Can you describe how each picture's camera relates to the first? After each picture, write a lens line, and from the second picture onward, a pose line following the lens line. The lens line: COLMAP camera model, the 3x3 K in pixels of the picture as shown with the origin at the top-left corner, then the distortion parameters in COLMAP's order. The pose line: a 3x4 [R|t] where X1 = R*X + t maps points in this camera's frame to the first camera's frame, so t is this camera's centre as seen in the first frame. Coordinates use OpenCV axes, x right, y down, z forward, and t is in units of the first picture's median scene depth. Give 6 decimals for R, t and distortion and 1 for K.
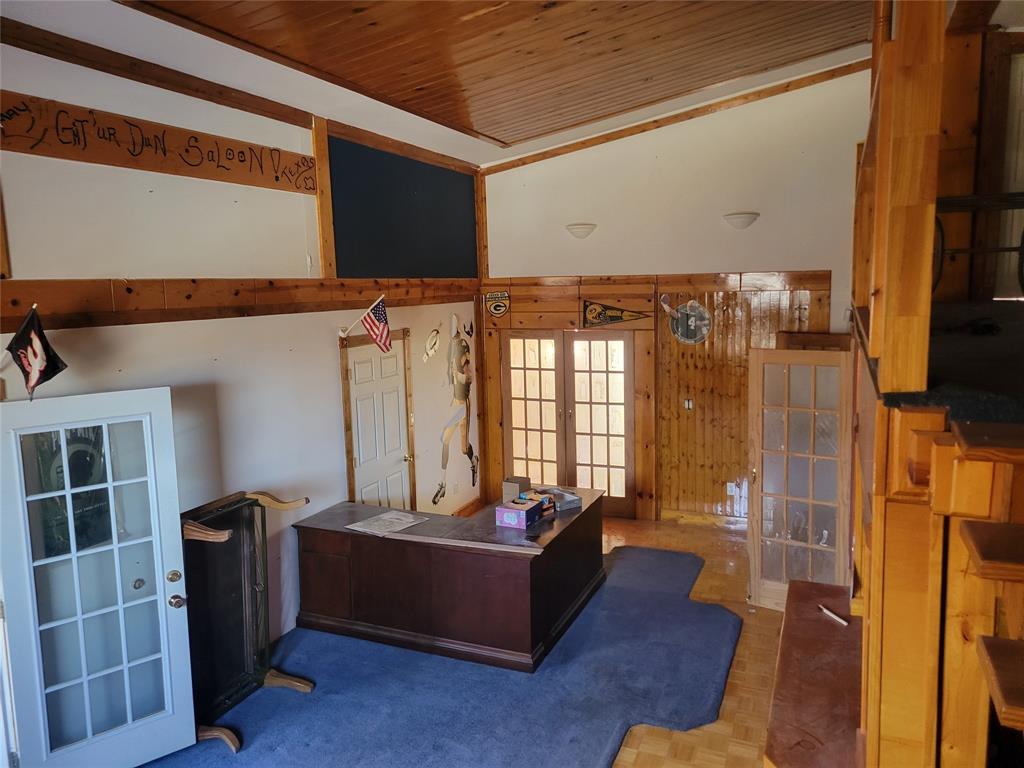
lens RADIAL K [[757.4, 0, 509.0], [0, 757.4, 378.9], [0, 0, 1]] dist [0.040646, -0.005674]
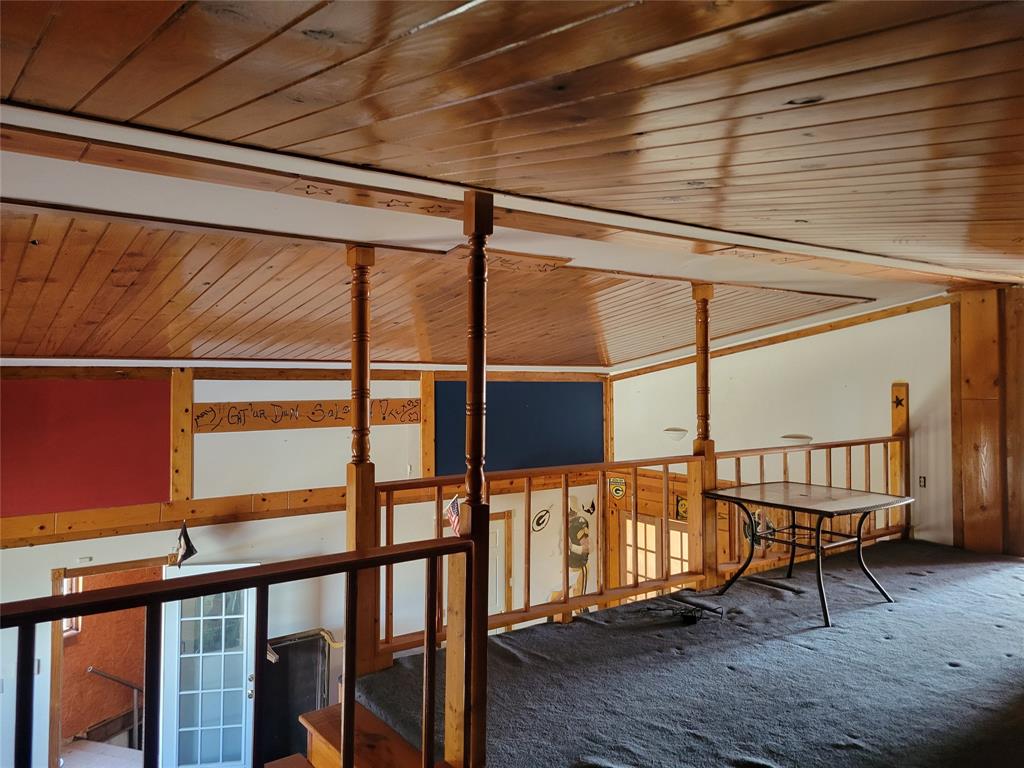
lens RADIAL K [[757.4, 0, 509.0], [0, 757.4, 378.9], [0, 0, 1]] dist [0.040646, -0.005674]
pose [[0.859851, 0.022966, -0.510028, 0.895608], [-0.085666, 0.991314, -0.099785, -0.275591], [0.503307, 0.129492, 0.854350, -0.239544]]
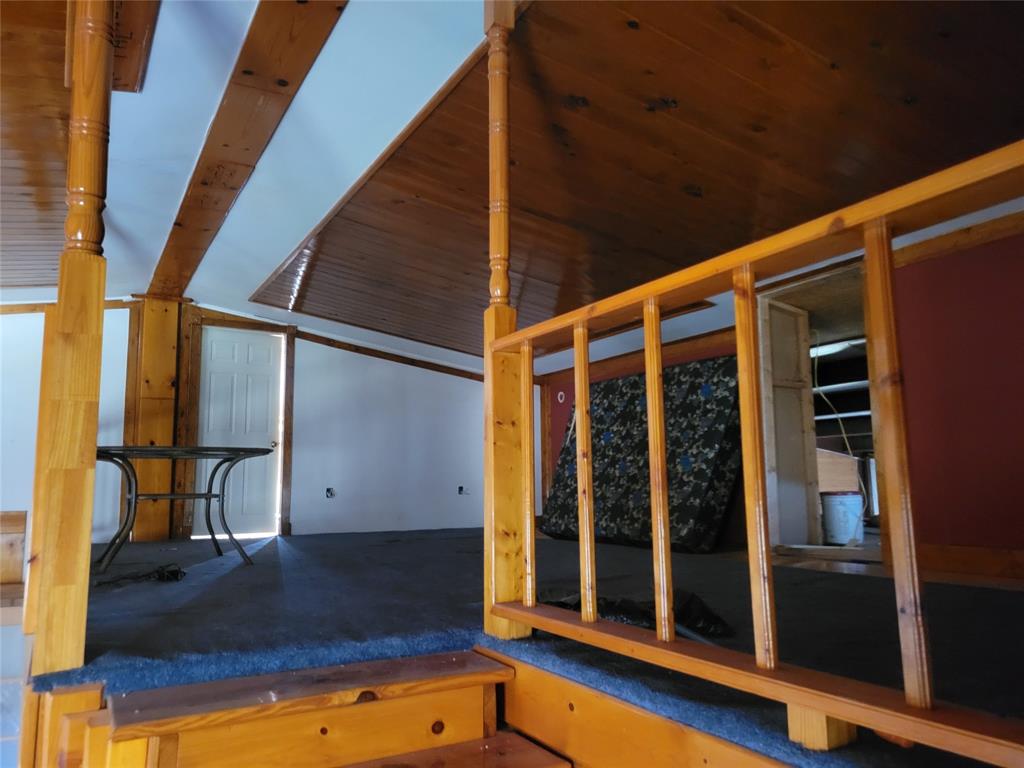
lens RADIAL K [[757.4, 0, 509.0], [0, 757.4, 378.9], [0, 0, 1]] dist [0.040646, -0.005674]
pose [[0.617436, 0.121725, 0.777146, 0.080355], [0.098612, 0.968183, -0.229994, -0.047627], [-0.780416, 0.218643, 0.585787, -0.025556]]
